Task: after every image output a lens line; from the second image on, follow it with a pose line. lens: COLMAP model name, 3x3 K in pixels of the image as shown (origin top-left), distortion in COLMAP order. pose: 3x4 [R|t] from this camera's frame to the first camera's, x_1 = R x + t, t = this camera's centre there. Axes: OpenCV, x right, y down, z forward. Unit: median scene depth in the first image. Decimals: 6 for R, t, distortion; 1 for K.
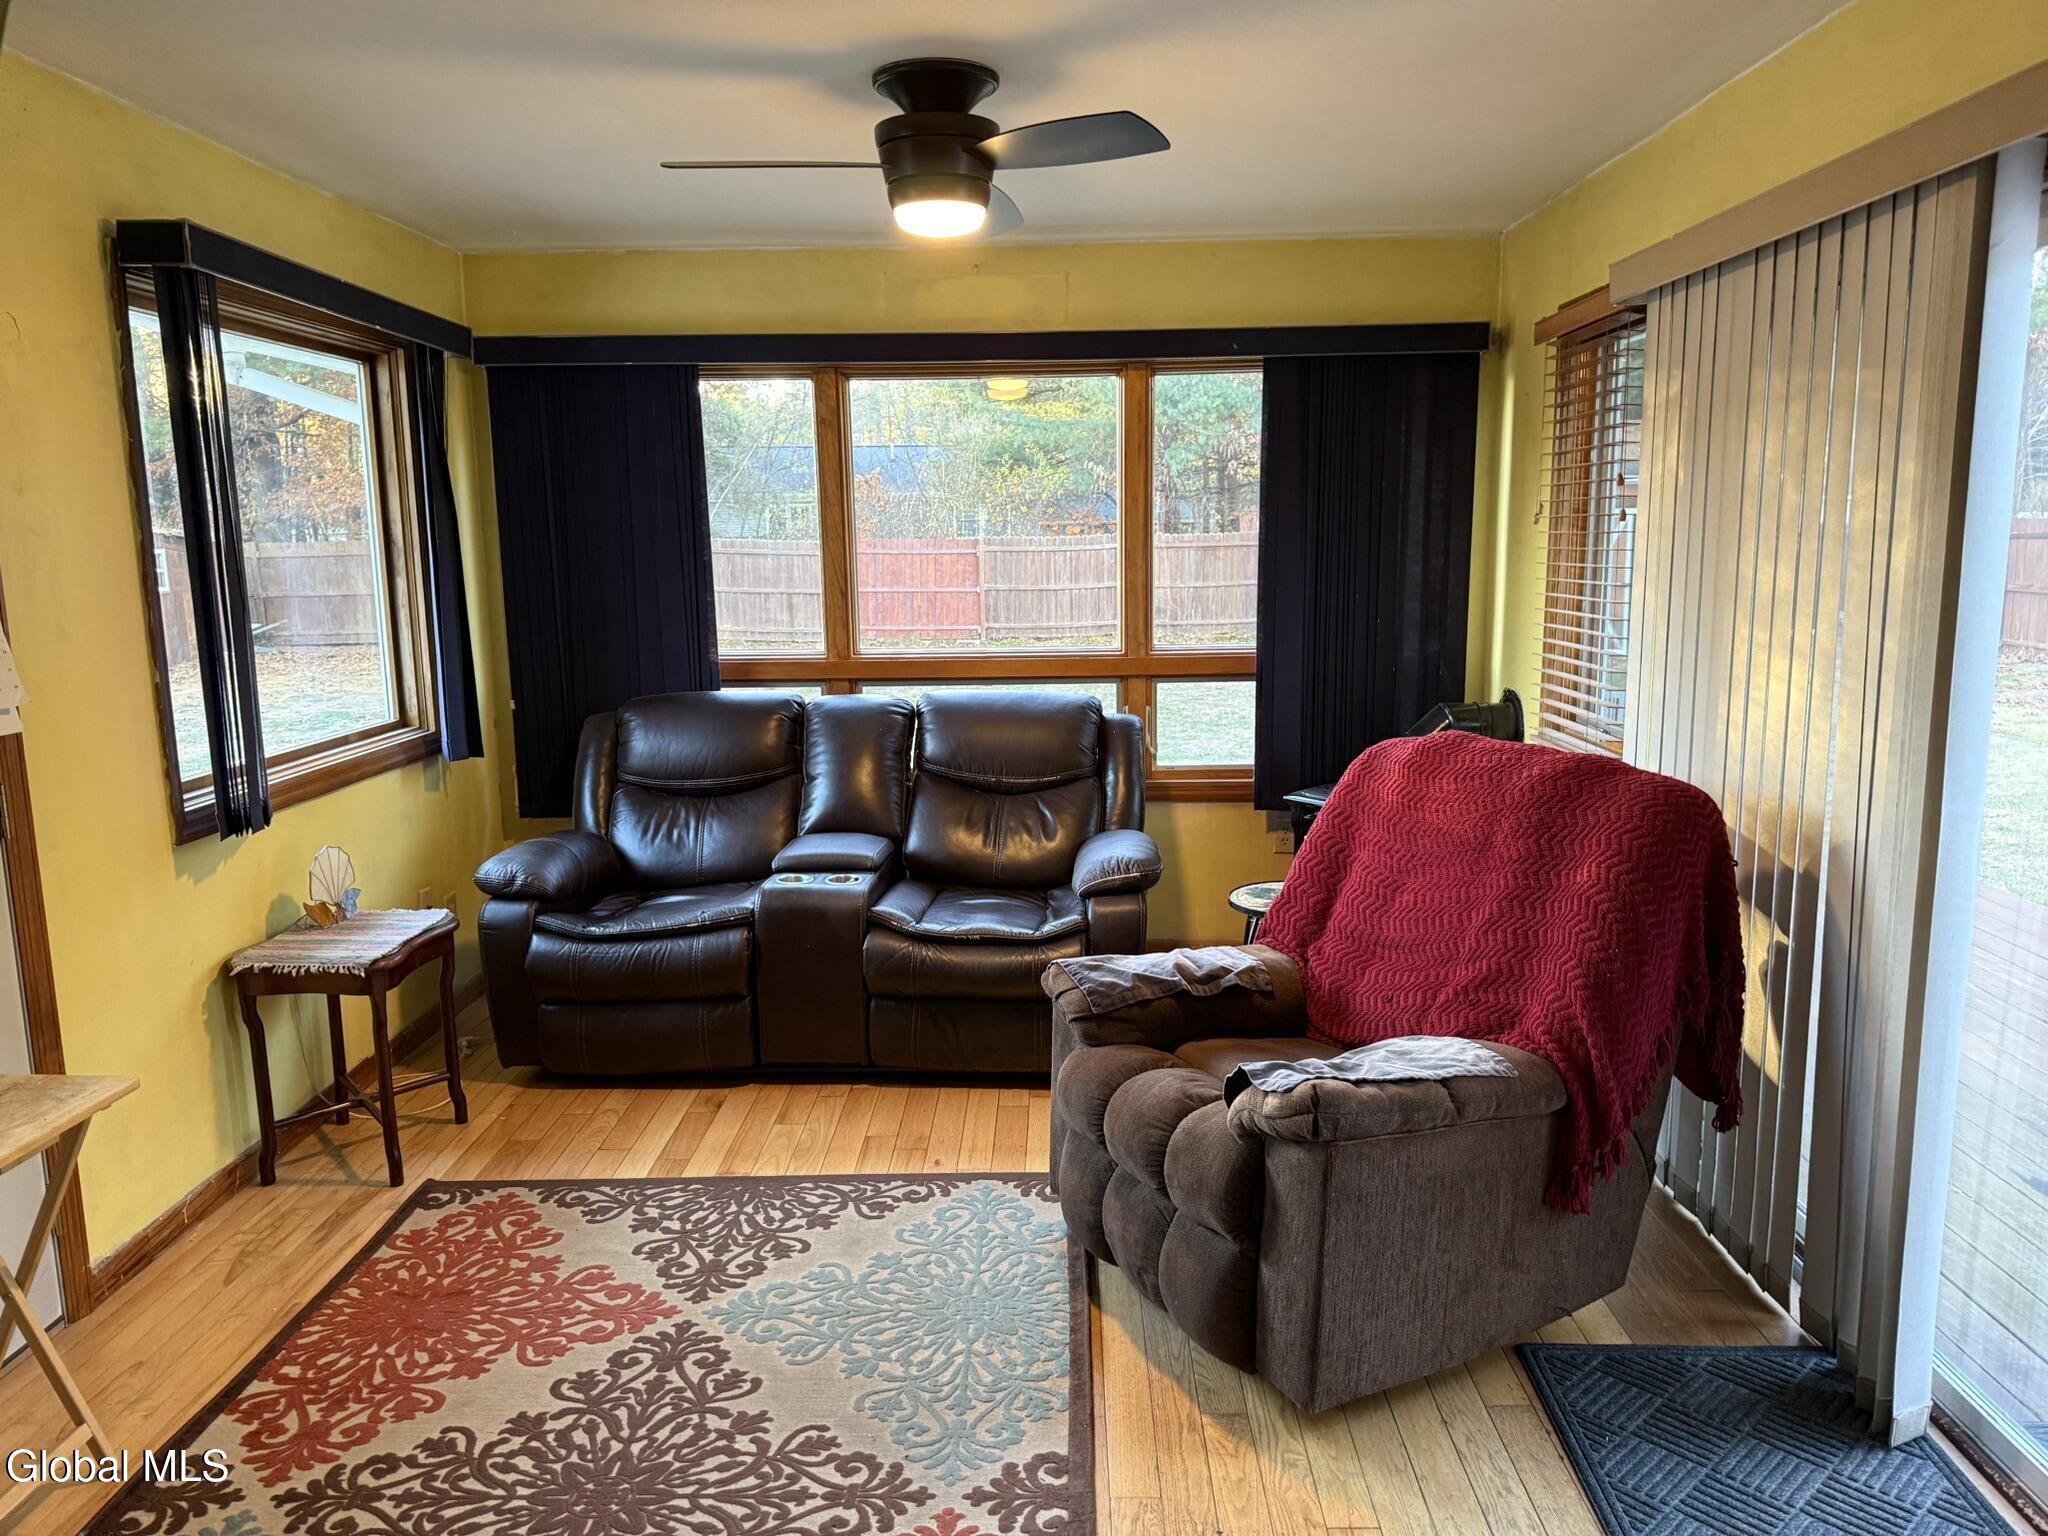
lens RADIAL K [[1447.8, 0, 1030.1], [0, 1447.8, 771.1], [0, 0, 1]] dist [0.066671, -0.077951]
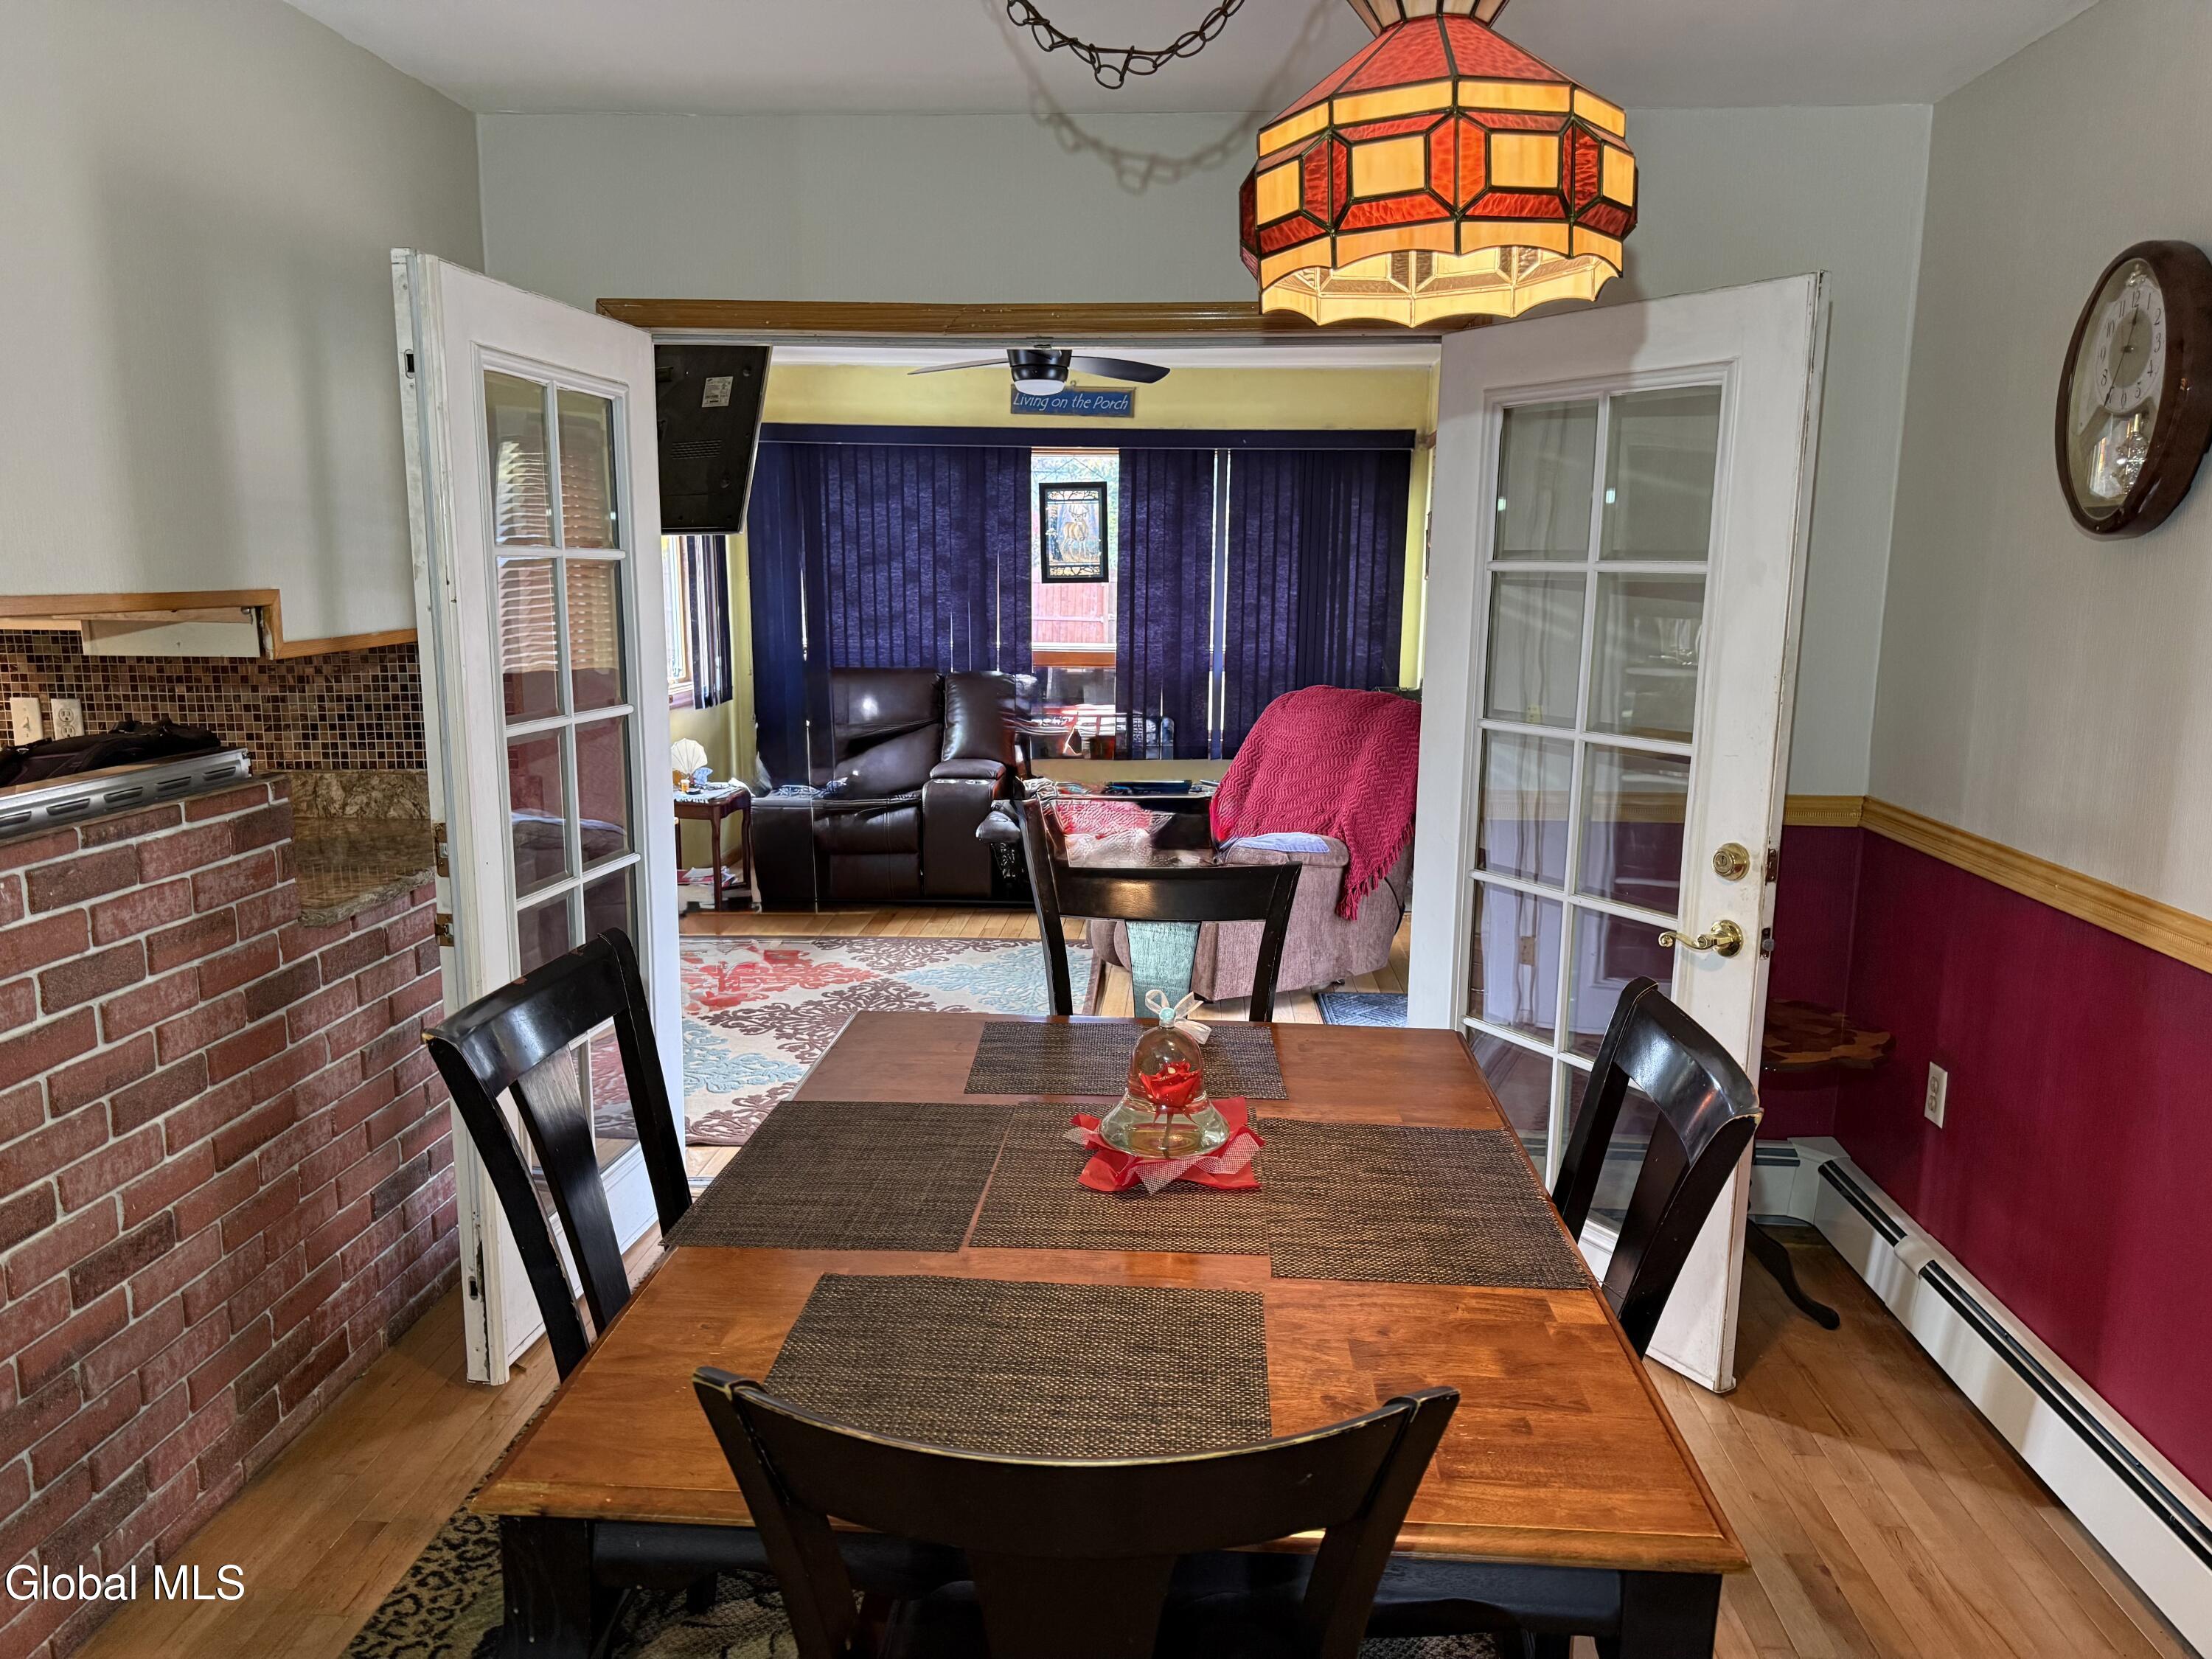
lens RADIAL K [[1563.8, 0, 1106.0], [0, 1563.8, 836.9], [0, 0, 1]] dist [0.066671, -0.077951]
pose [[0.998780, 0.033190, -0.036555, 0.111388], [-0.032597, 0.999329, 0.016686, 0.138516], [0.037084, -0.015474, 0.999192, -0.953125]]
